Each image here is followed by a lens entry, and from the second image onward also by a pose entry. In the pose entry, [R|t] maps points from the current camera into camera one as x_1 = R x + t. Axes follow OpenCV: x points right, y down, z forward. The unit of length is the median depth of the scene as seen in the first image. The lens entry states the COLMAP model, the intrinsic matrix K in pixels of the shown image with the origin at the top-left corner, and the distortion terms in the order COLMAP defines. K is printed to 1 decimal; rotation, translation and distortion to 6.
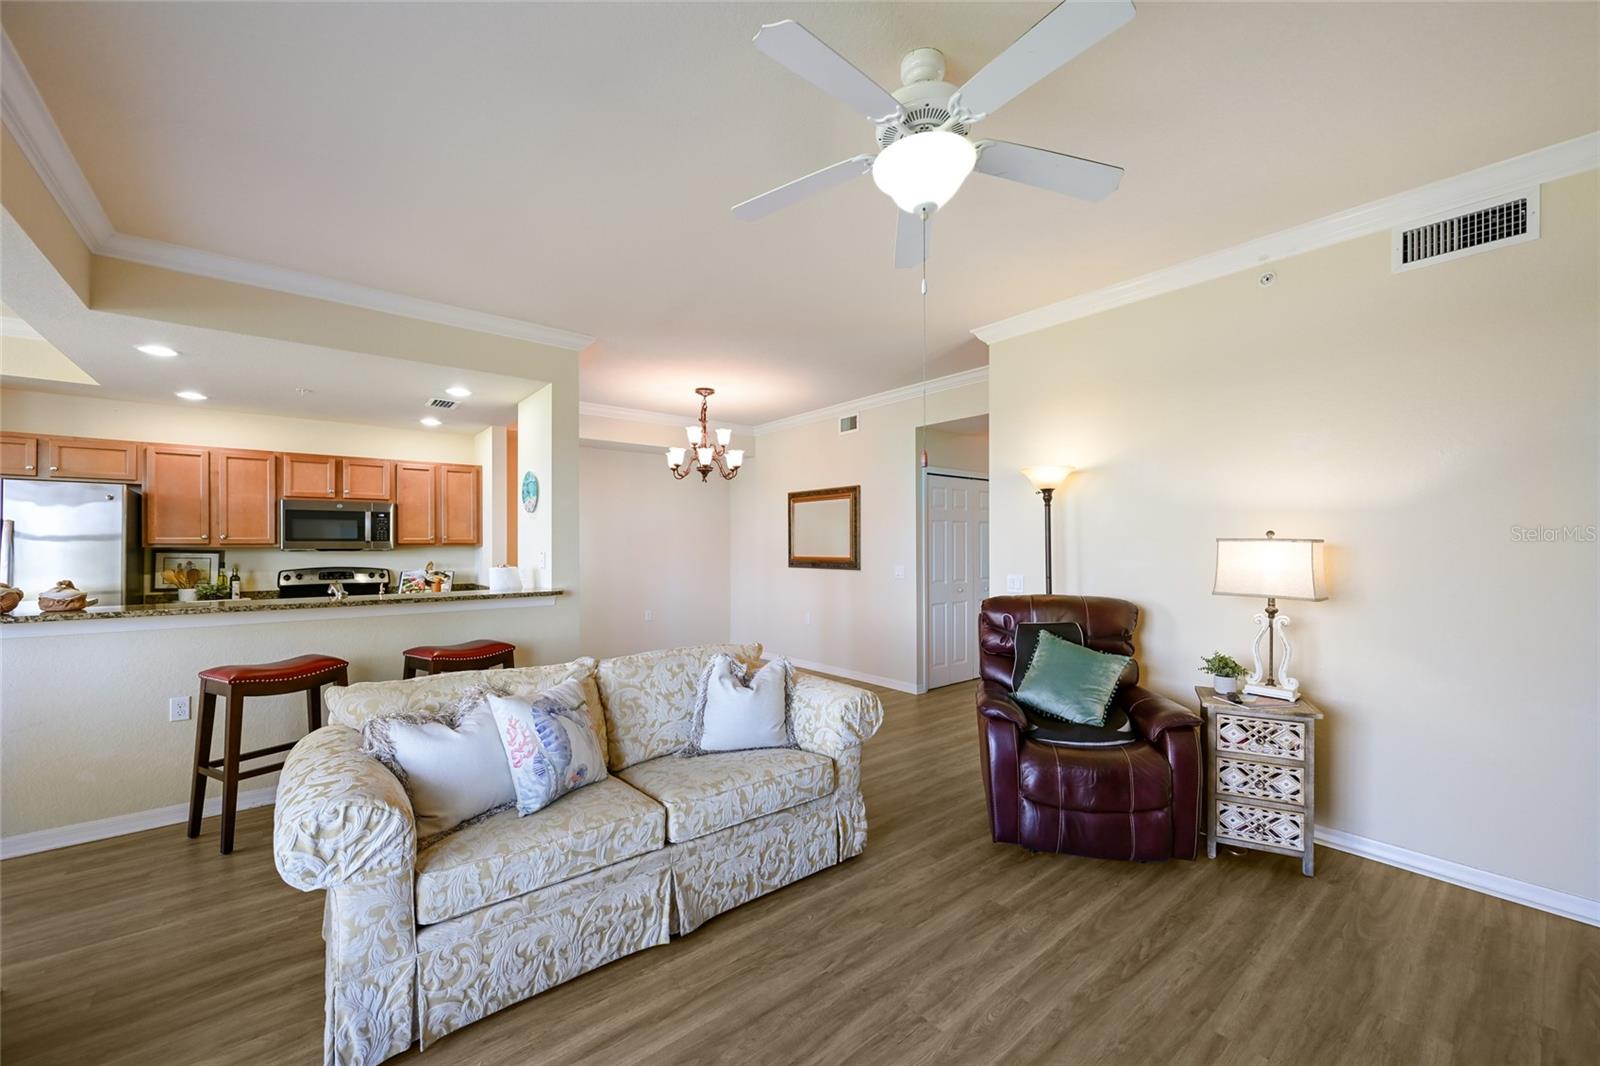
lens RADIAL K [[628.7, 0, 809.8], [0, 628.7, 542.4], [0, 0, 1]] dist [0.002597, 0.000294]
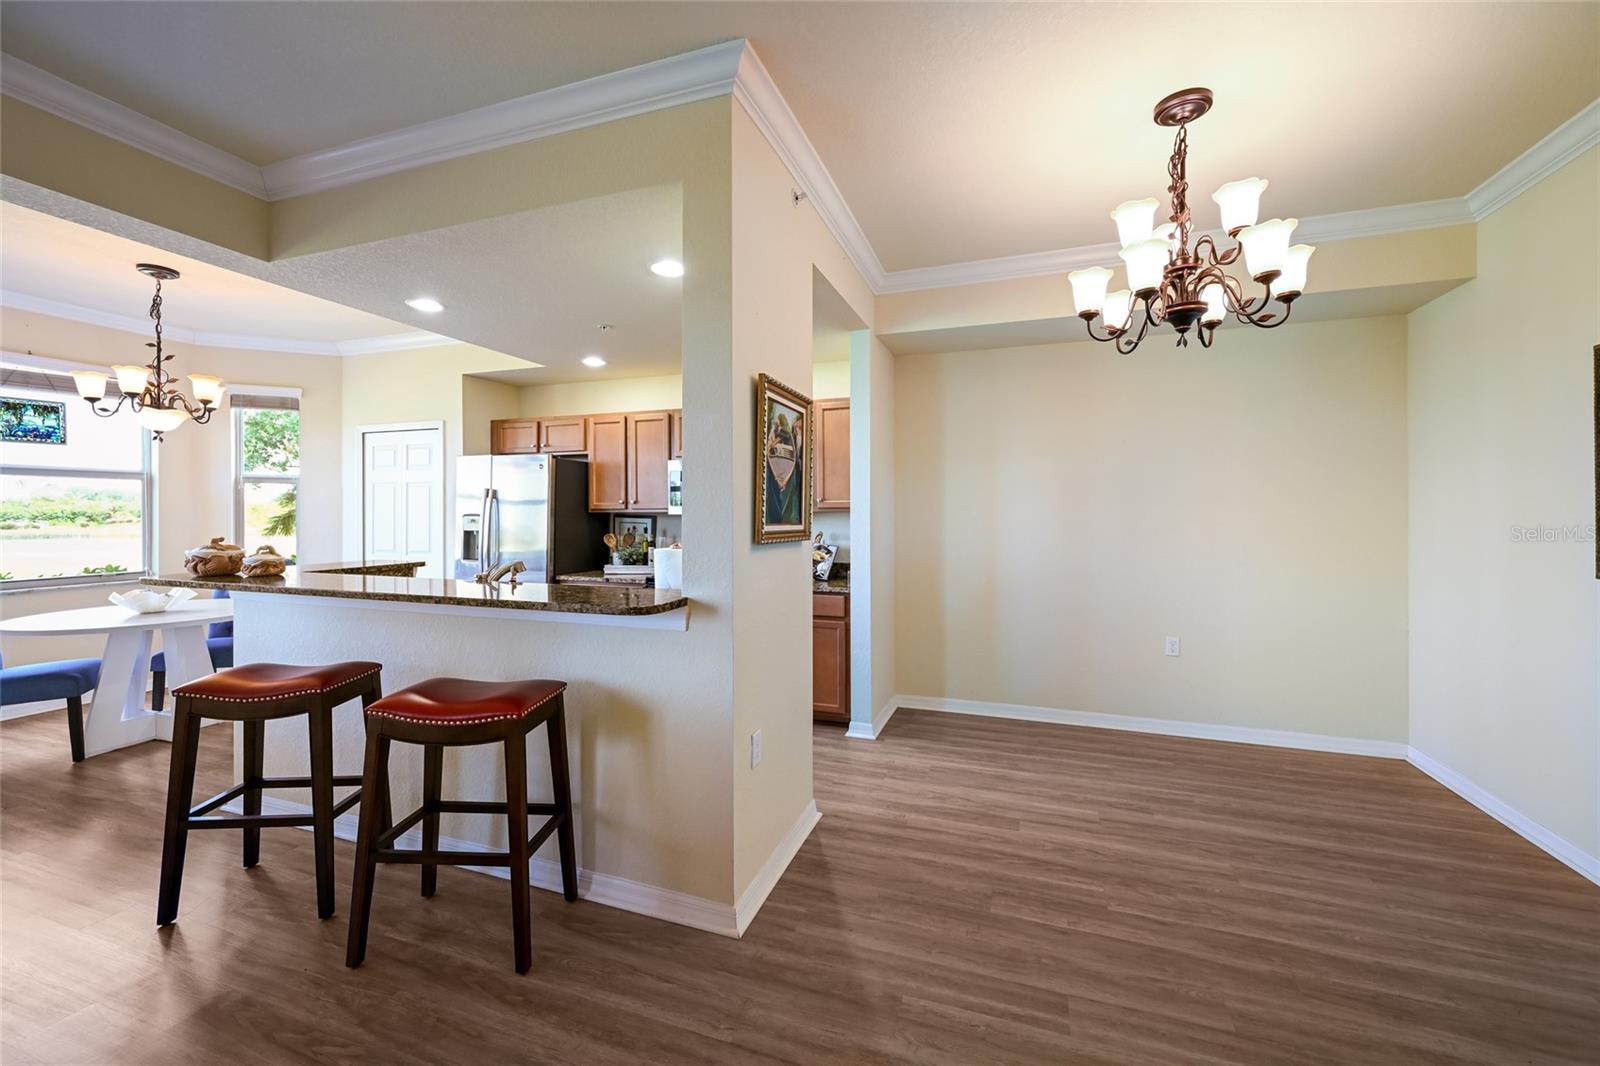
lens RADIAL K [[628.7, 0, 813.9], [0, 628.7, 513.3], [0, 0, 1]] dist [0.002597, 0.000294]
pose [[0.514076, 0.003075, -0.857739, 0.056004], [0.002221, 0.999985, 0.004916, 0.005194], [0.857742, -0.004433, 0.514062, 0.735574]]
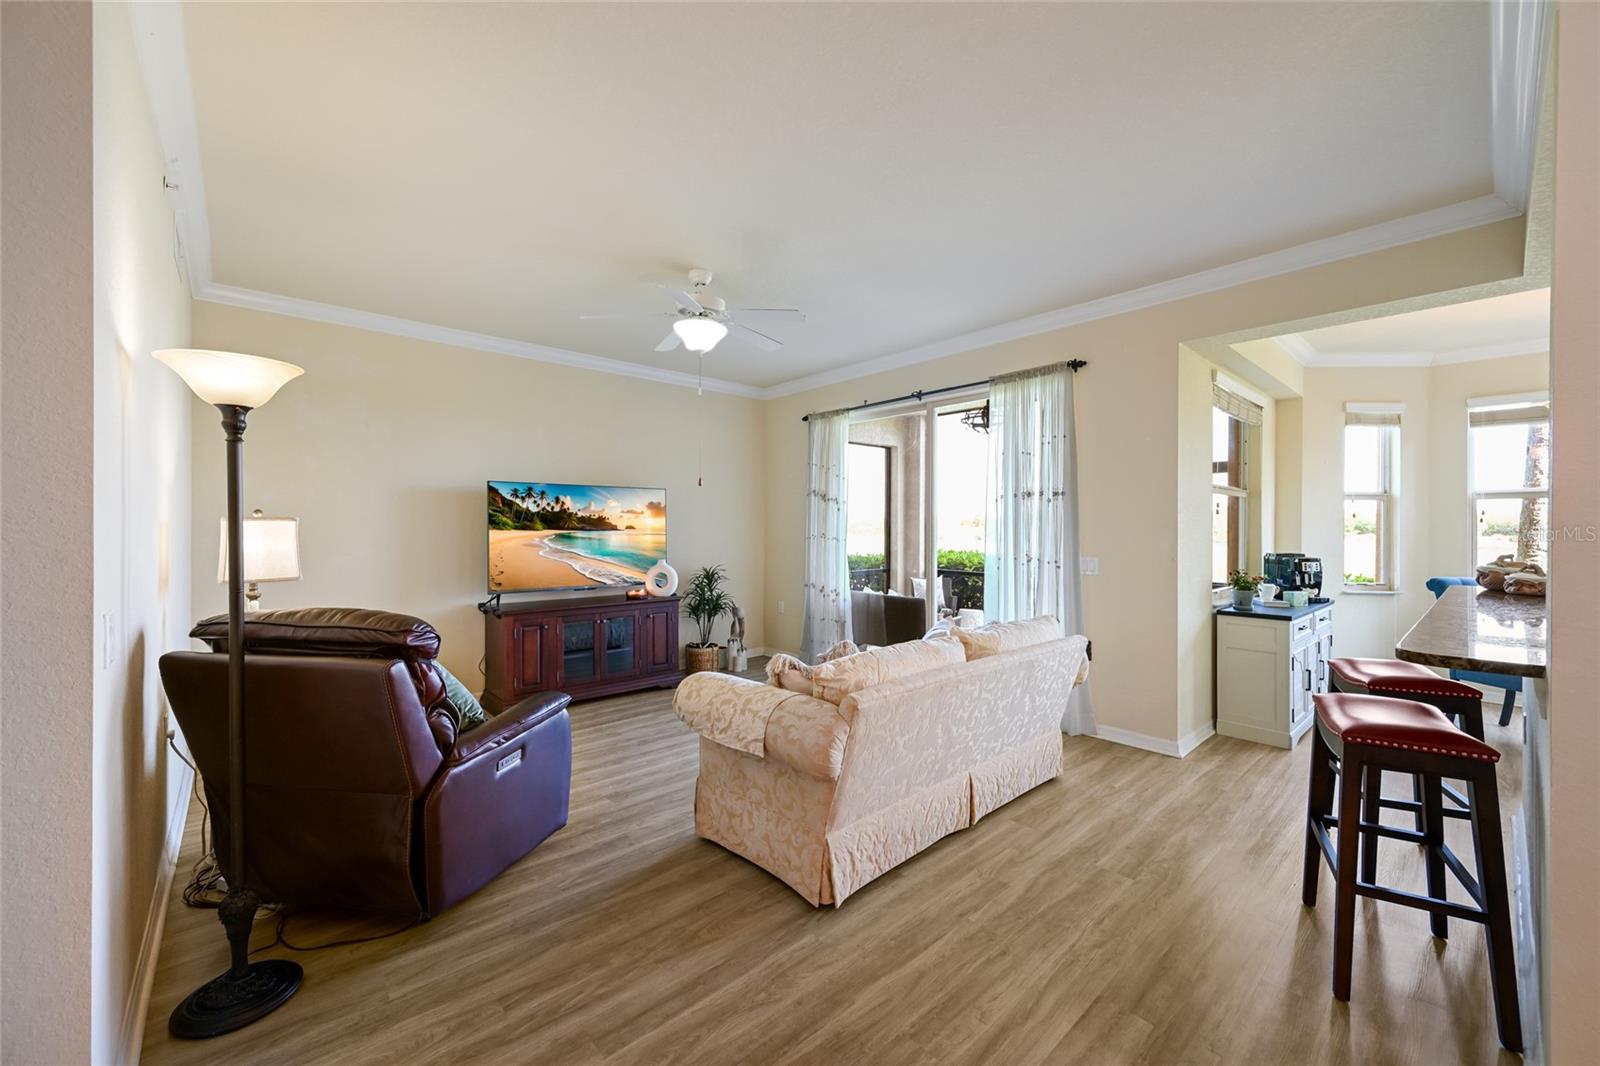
lens RADIAL K [[628.7, 0, 807.5], [0, 628.7, 529.1], [0, 0, 1]] dist [0.002597, 0.000294]
pose [[-0.999188, -0.000939, -0.040269, -0.027492], [-0.000932, 1.000000, -0.000185, 0.005436], [0.040269, -0.000148, -0.999189, 1.146341]]
